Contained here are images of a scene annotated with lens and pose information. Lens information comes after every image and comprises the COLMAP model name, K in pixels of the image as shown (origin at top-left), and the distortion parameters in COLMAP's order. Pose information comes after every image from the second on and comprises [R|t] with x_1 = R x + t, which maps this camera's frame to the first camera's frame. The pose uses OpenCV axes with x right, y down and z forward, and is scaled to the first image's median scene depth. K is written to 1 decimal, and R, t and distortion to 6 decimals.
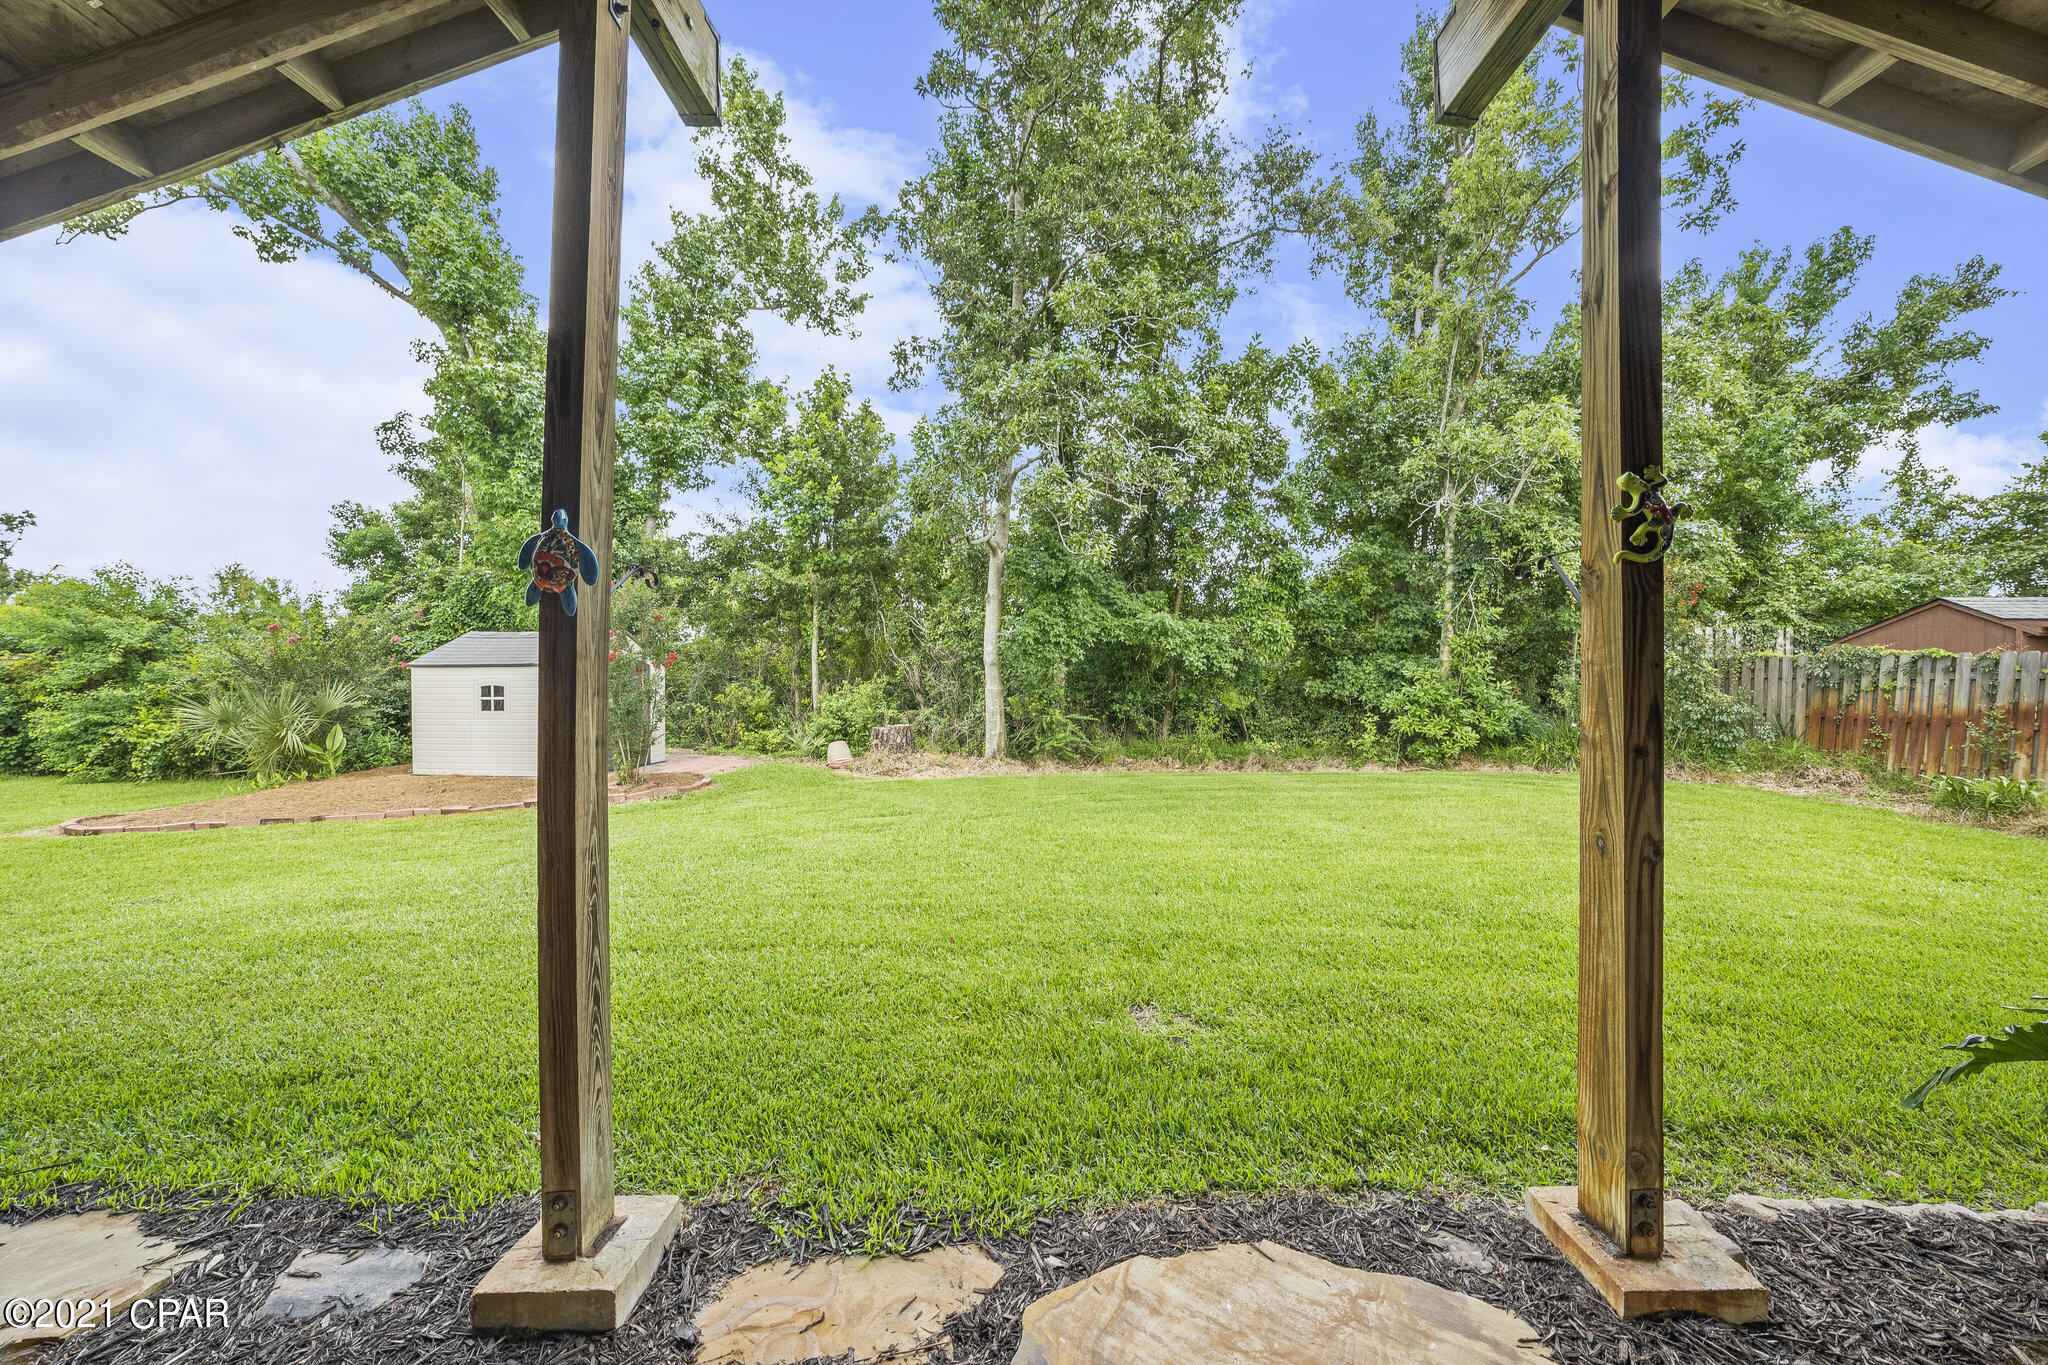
lens RADIAL K [[702.7, 0, 1029.5], [0, 702.7, 683.1], [0, 0, 1]] dist [-0.031445, 0.006501]
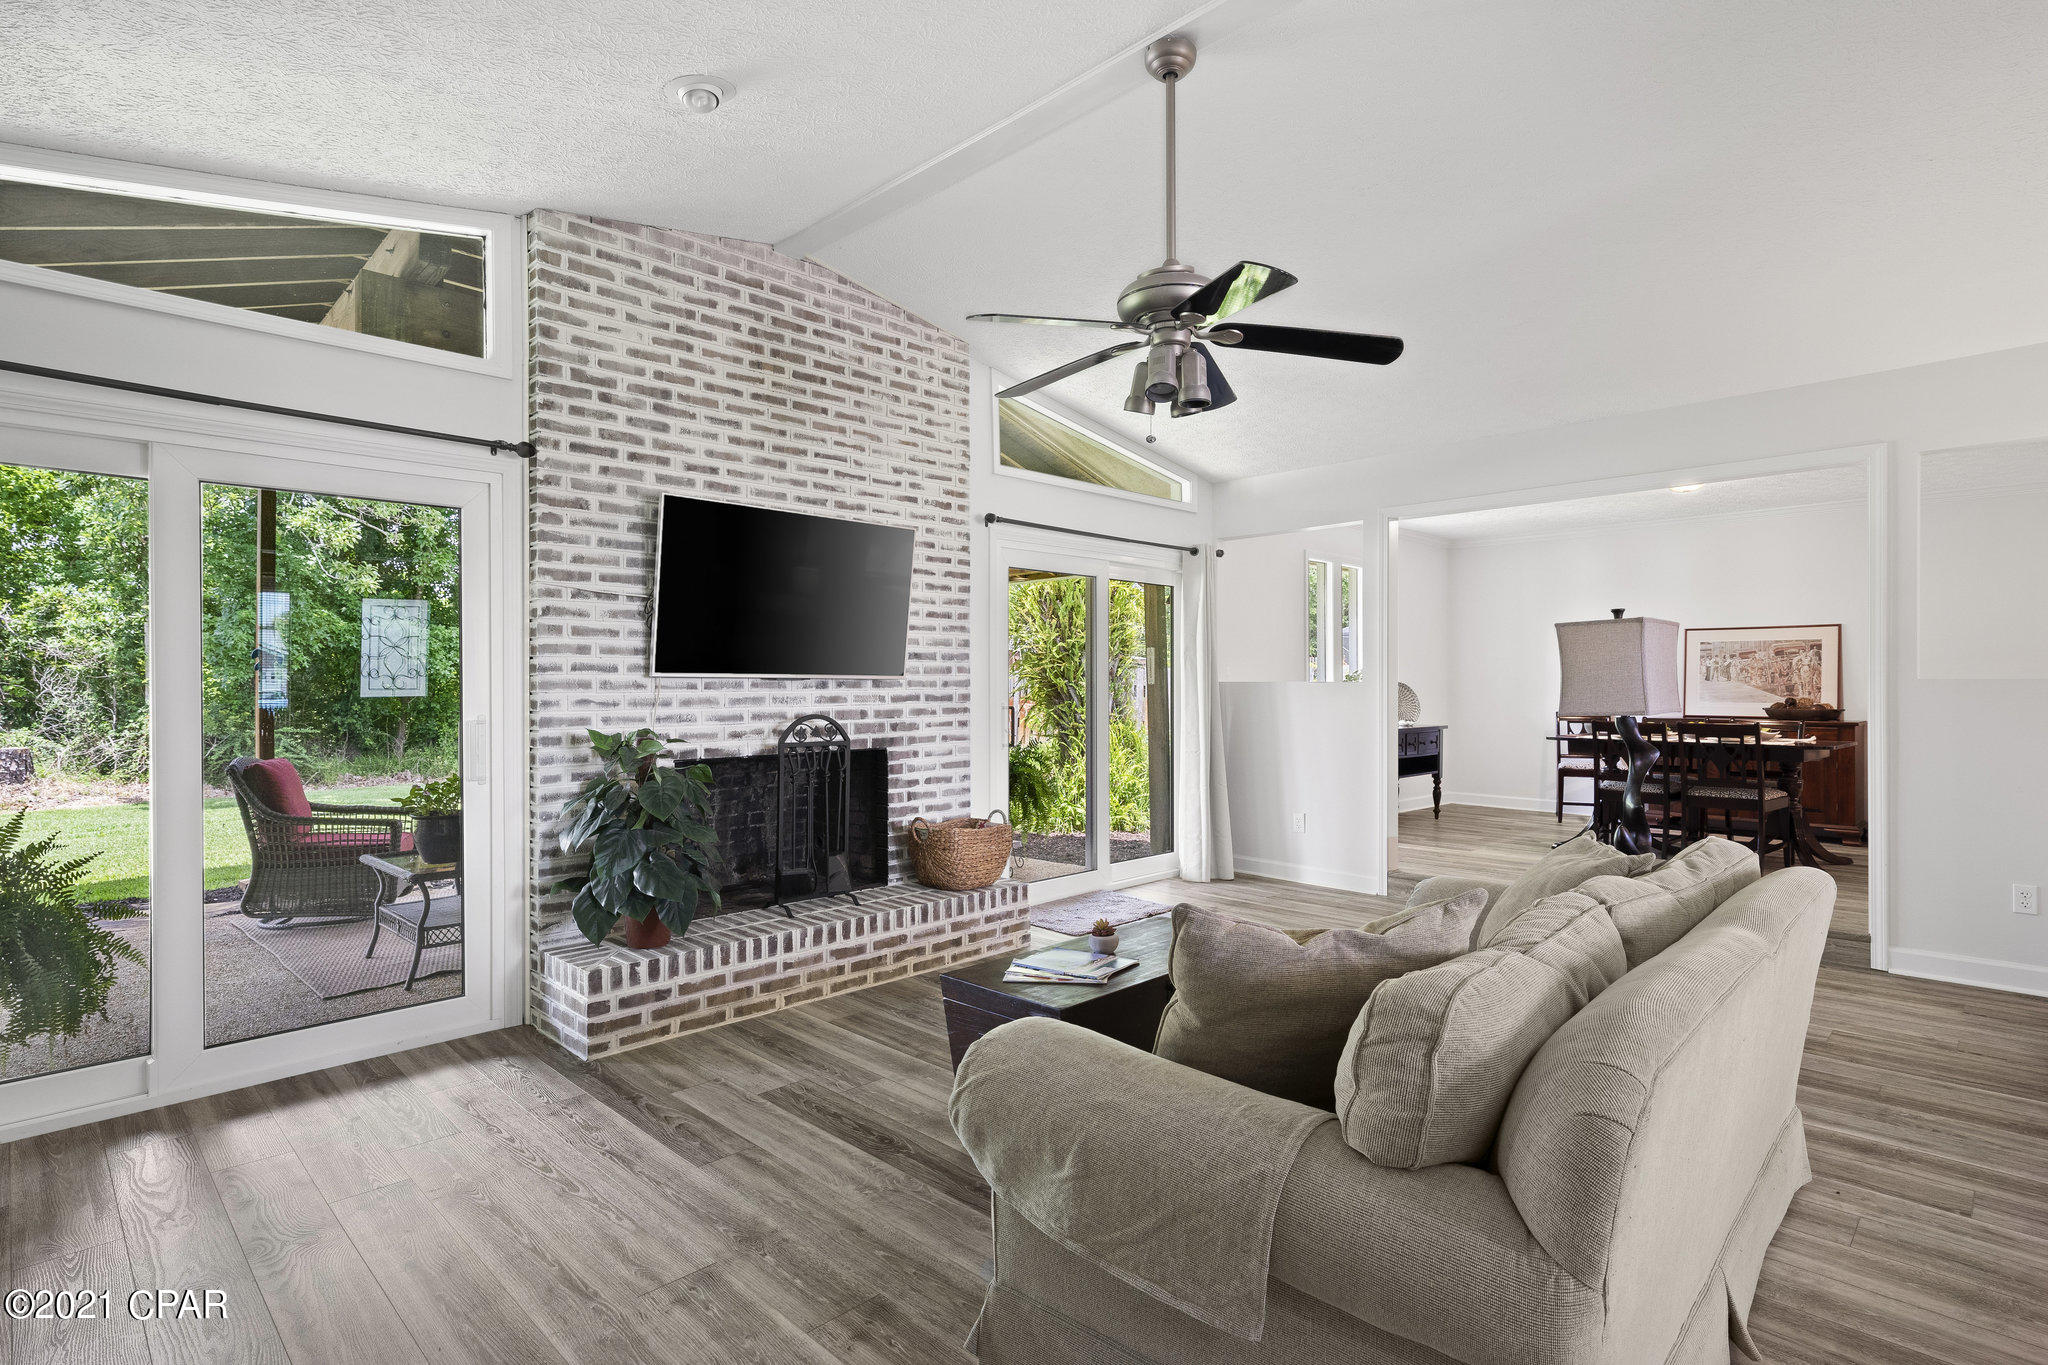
lens RADIAL K [[1011.1, 0, 1029.9], [0, 1011.1, 679.9], [0, 0, 1]] dist [0.003957, 0.000170]
pose [[0.707728, 0.004259, 0.706472, -0.178377], [0.004702, 0.999931, -0.010738, 0.002344], [-0.706469, 0.010921, 0.707660, -0.573710]]
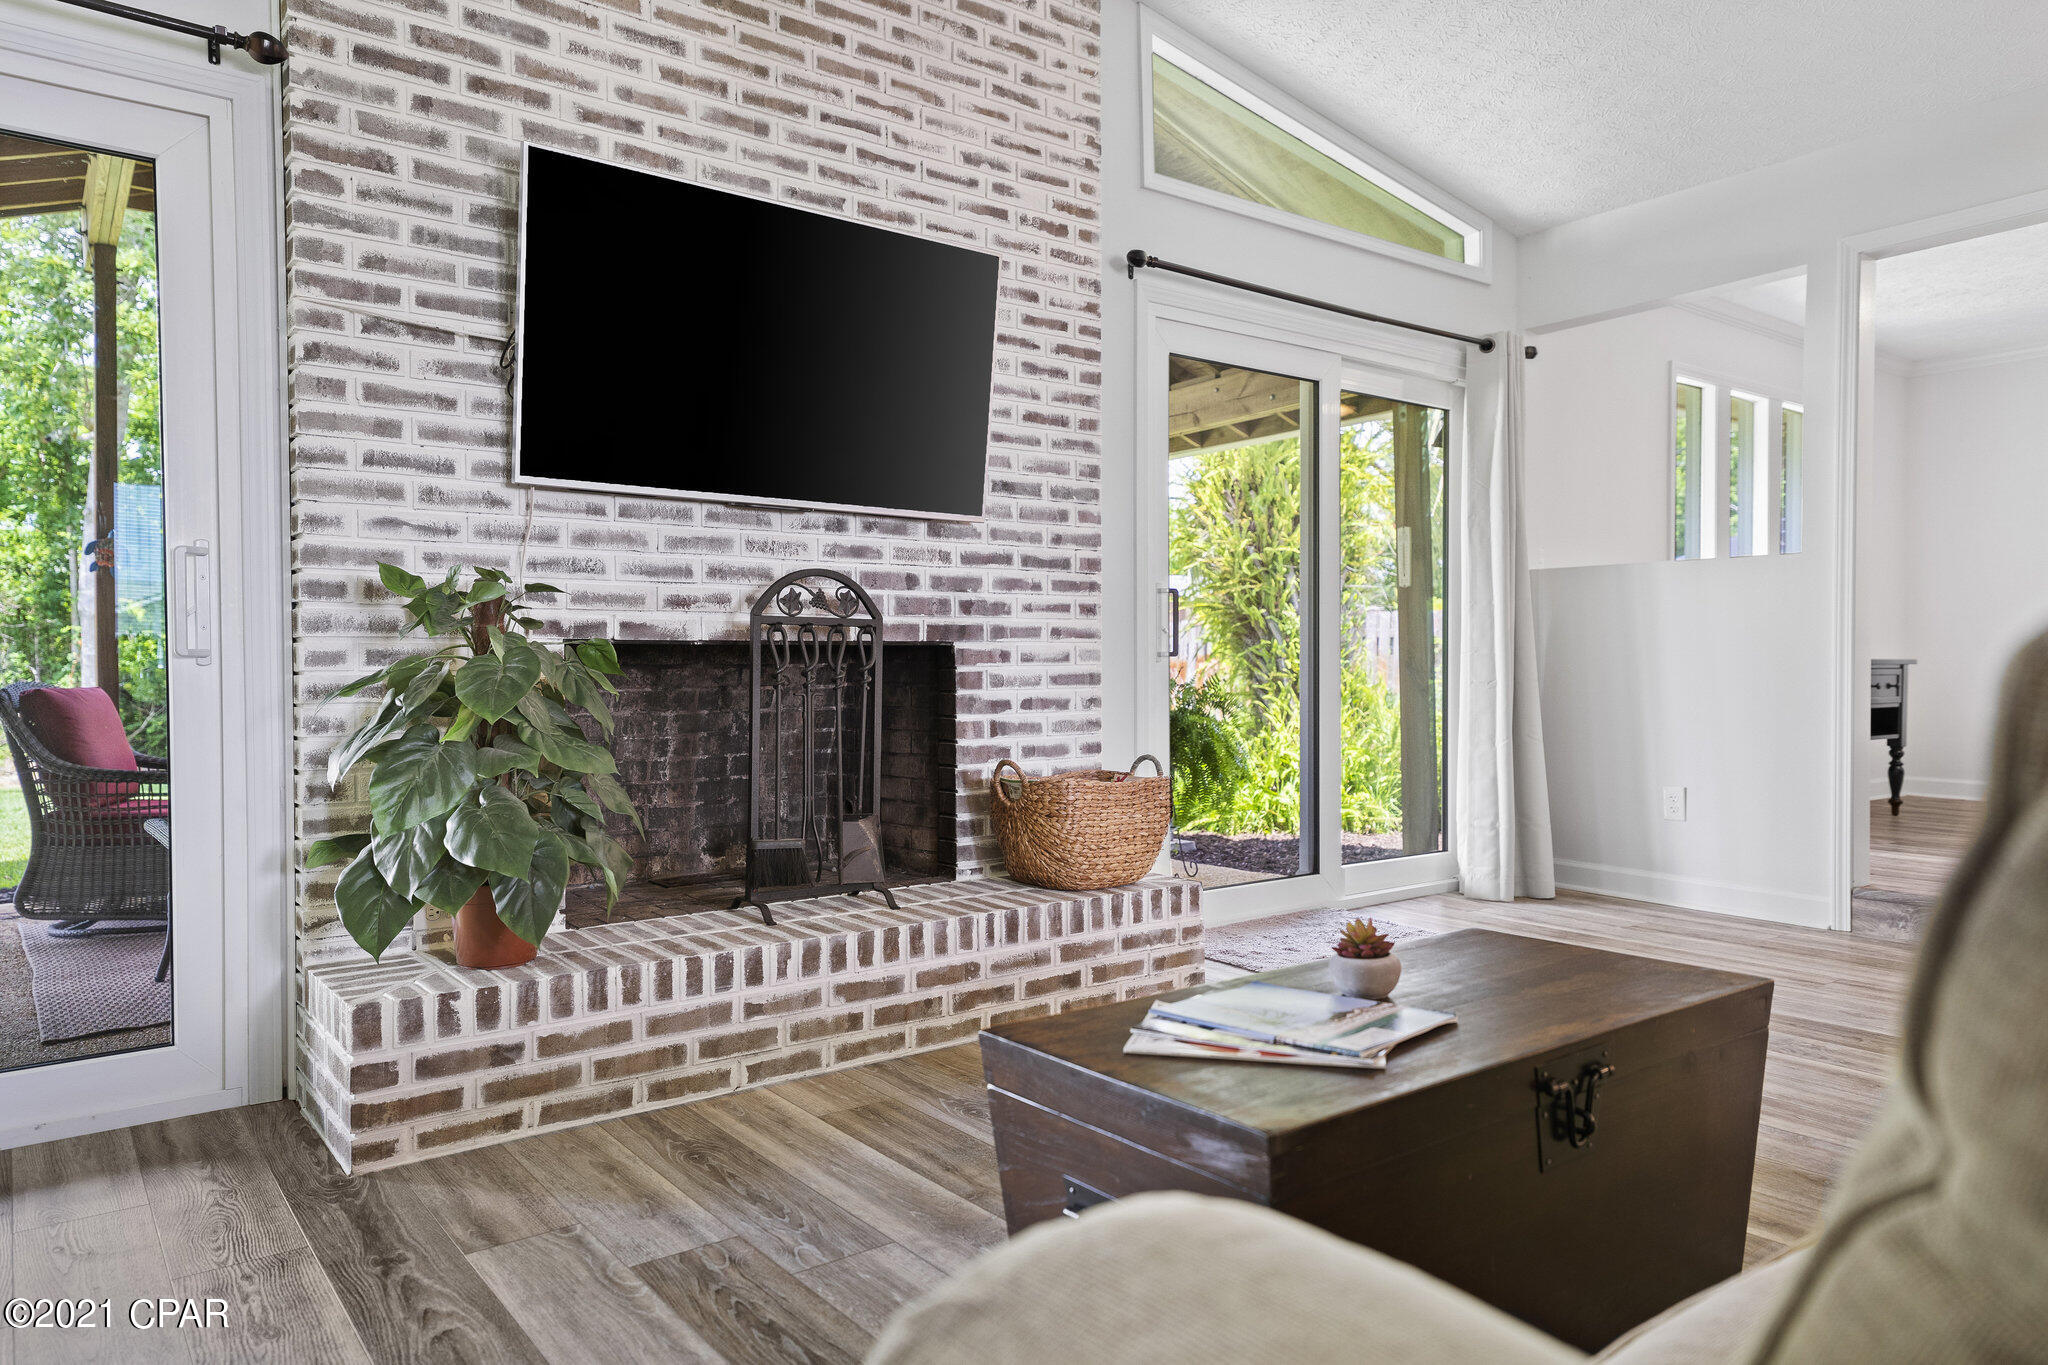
lens RADIAL K [[1331.2, 0, 1031.7], [0, 1331.2, 680.1], [0, 0, 1]] dist [0.027833, -0.002263]
pose [[0.796024, -0.007516, 0.605218, -0.116826], [0.004455, 0.999969, 0.006558, 0.026852], [-0.605248, -0.002524, 0.796033, -0.514086]]
